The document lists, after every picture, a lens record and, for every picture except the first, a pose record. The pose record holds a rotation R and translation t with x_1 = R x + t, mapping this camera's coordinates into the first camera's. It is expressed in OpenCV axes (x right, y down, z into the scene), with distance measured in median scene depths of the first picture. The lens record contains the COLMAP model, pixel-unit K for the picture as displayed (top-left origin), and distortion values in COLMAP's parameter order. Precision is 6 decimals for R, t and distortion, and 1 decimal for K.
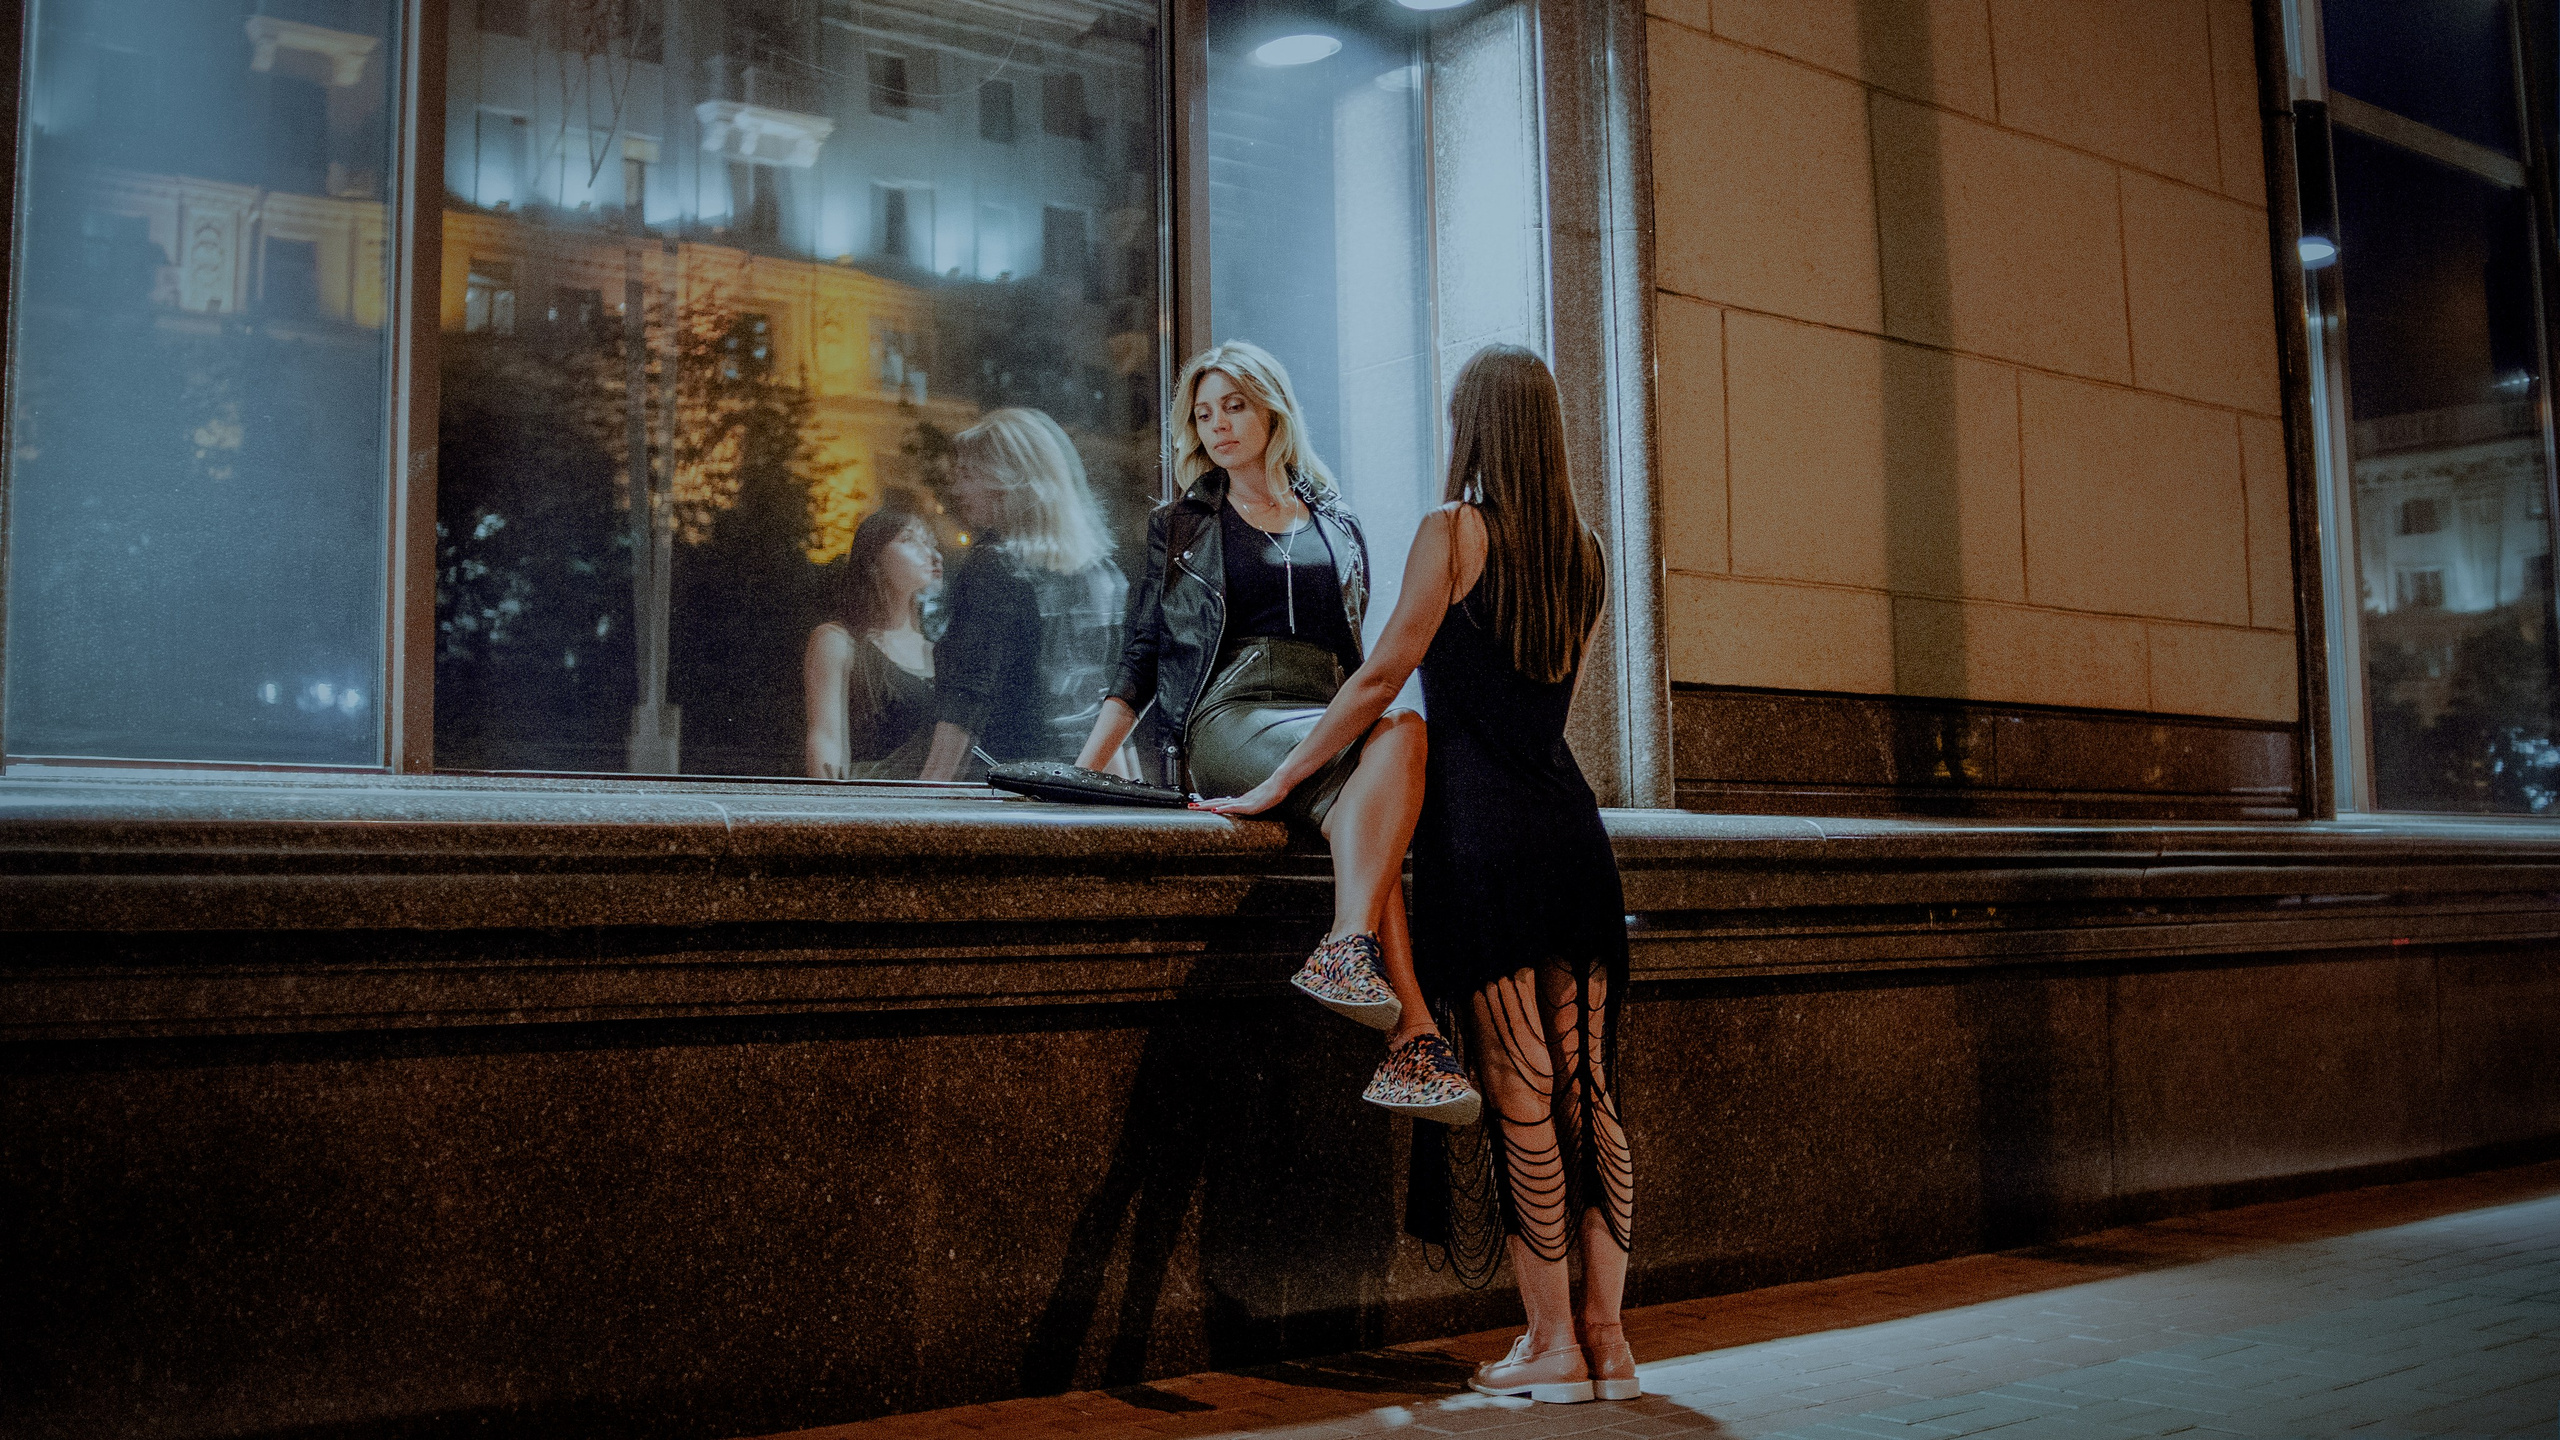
lens RADIAL K [[2565.8, 0, 1280.0], [0, 2565.8, 720.0], [0, 0, 1]] dist [-0.122910, -0.004618]
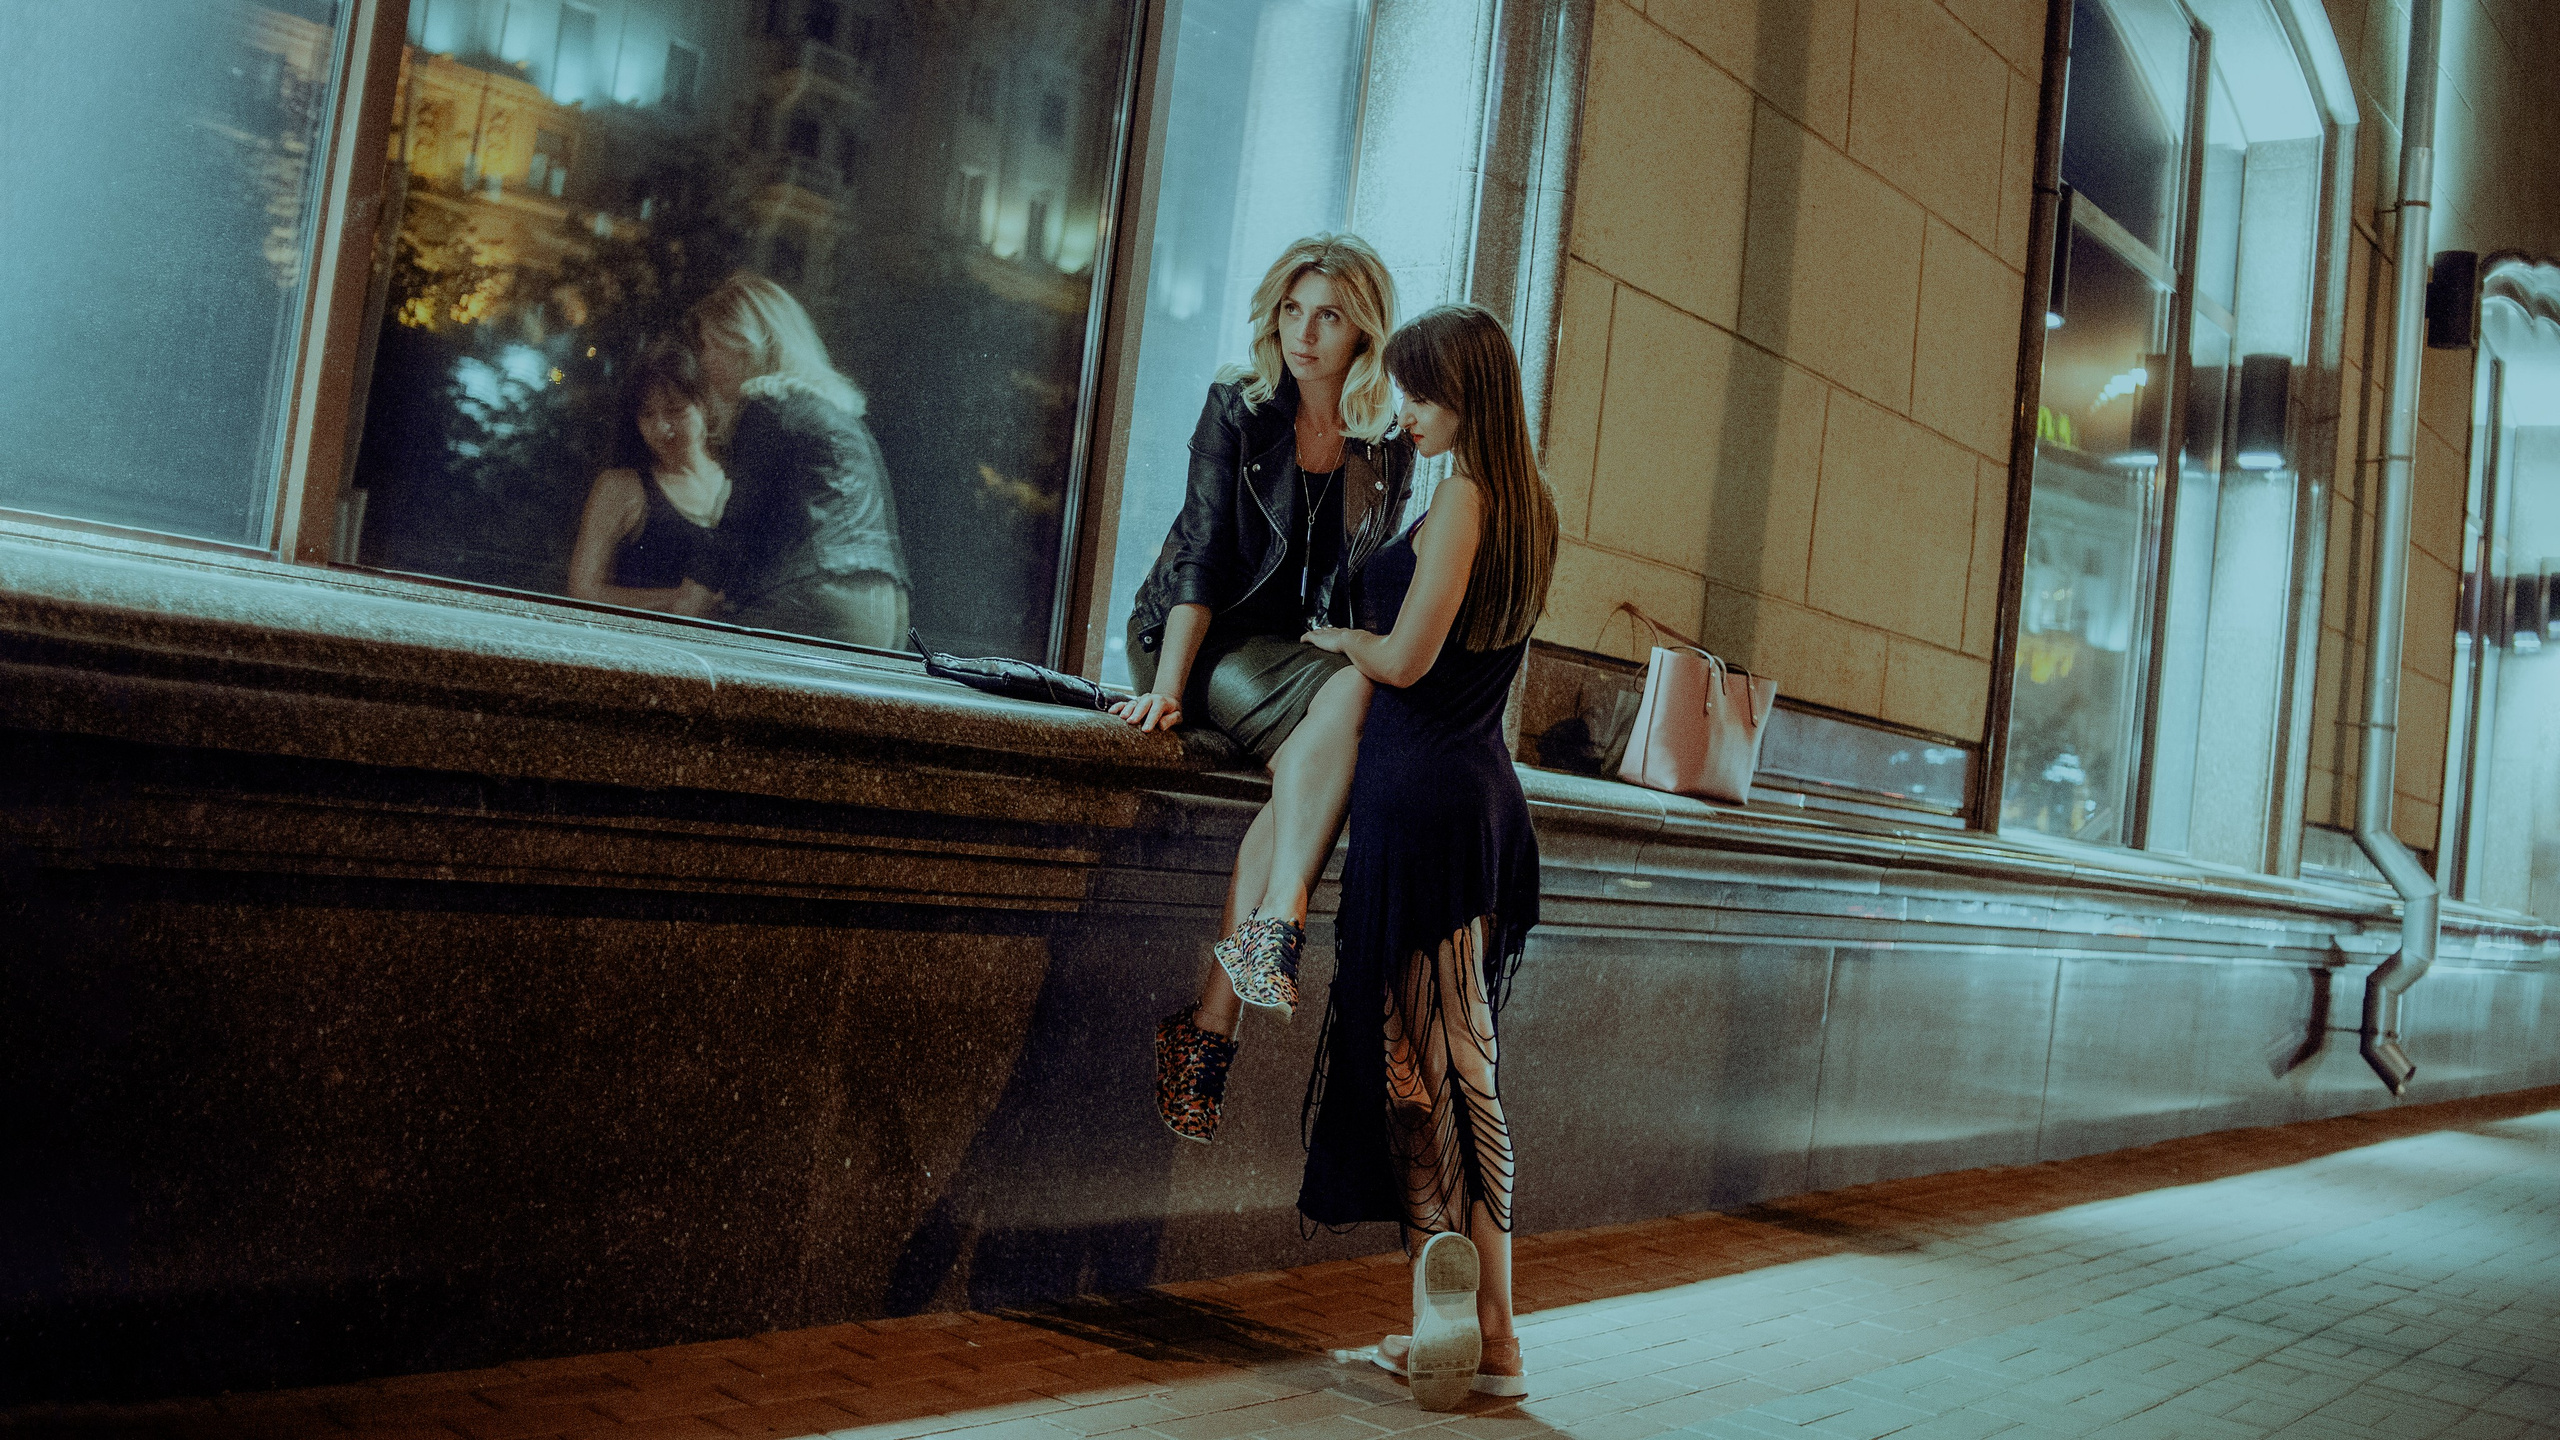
lens RADIAL K [[2295.0, 0, 1351.0], [0, 2295.0, 732.0], [0, 0, 1]] dist [-0.124581, 0.016808]
pose [[0.965930, 0.137127, 0.219488, -0.161857], [-0.149592, 0.987892, 0.041139, -0.006868], [-0.211189, -0.072571, 0.974747, 0.174318]]
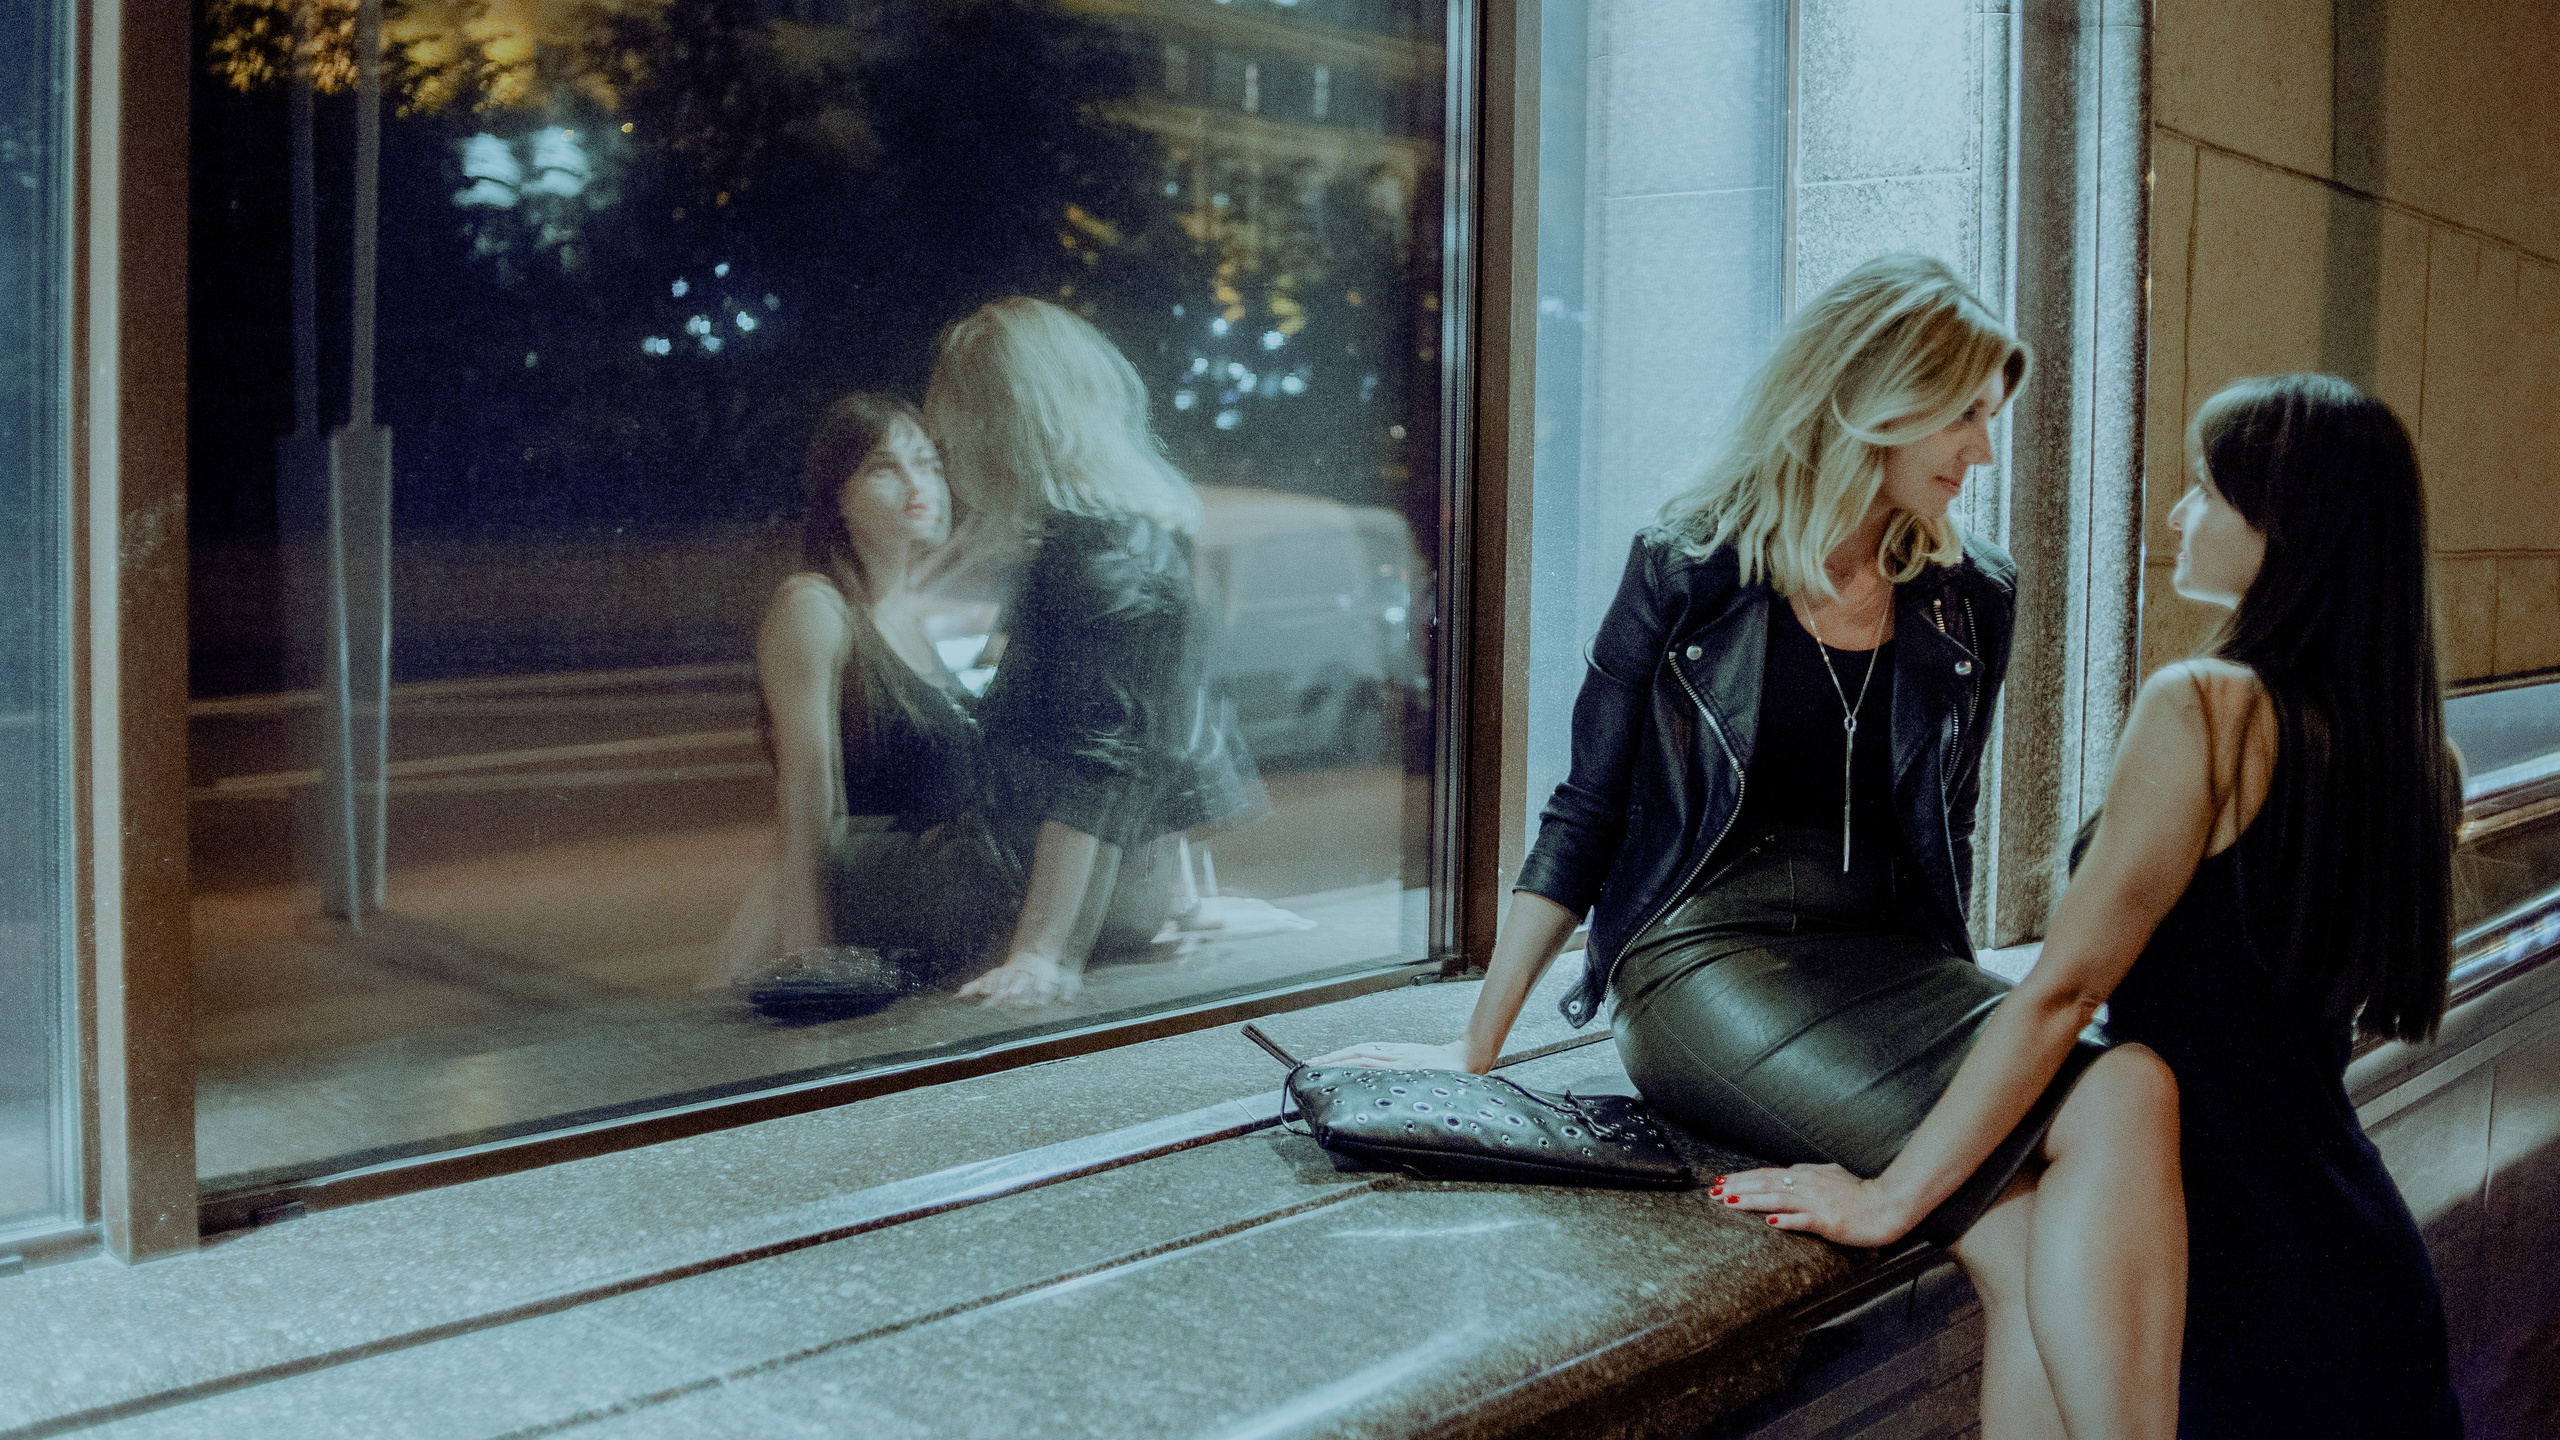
lens RADIAL K [[2565.8, 0, 1280.0], [0, 2565.8, 720.0], [0, 0, 1]] dist [-0.122910, -0.004618]
pose [[0.990387, 0.028161, 0.135430, -0.216399], [-0.047866, 0.988342, 0.144530, -0.149575], [-0.129781, -0.149623, 0.980189, 0.580179]]
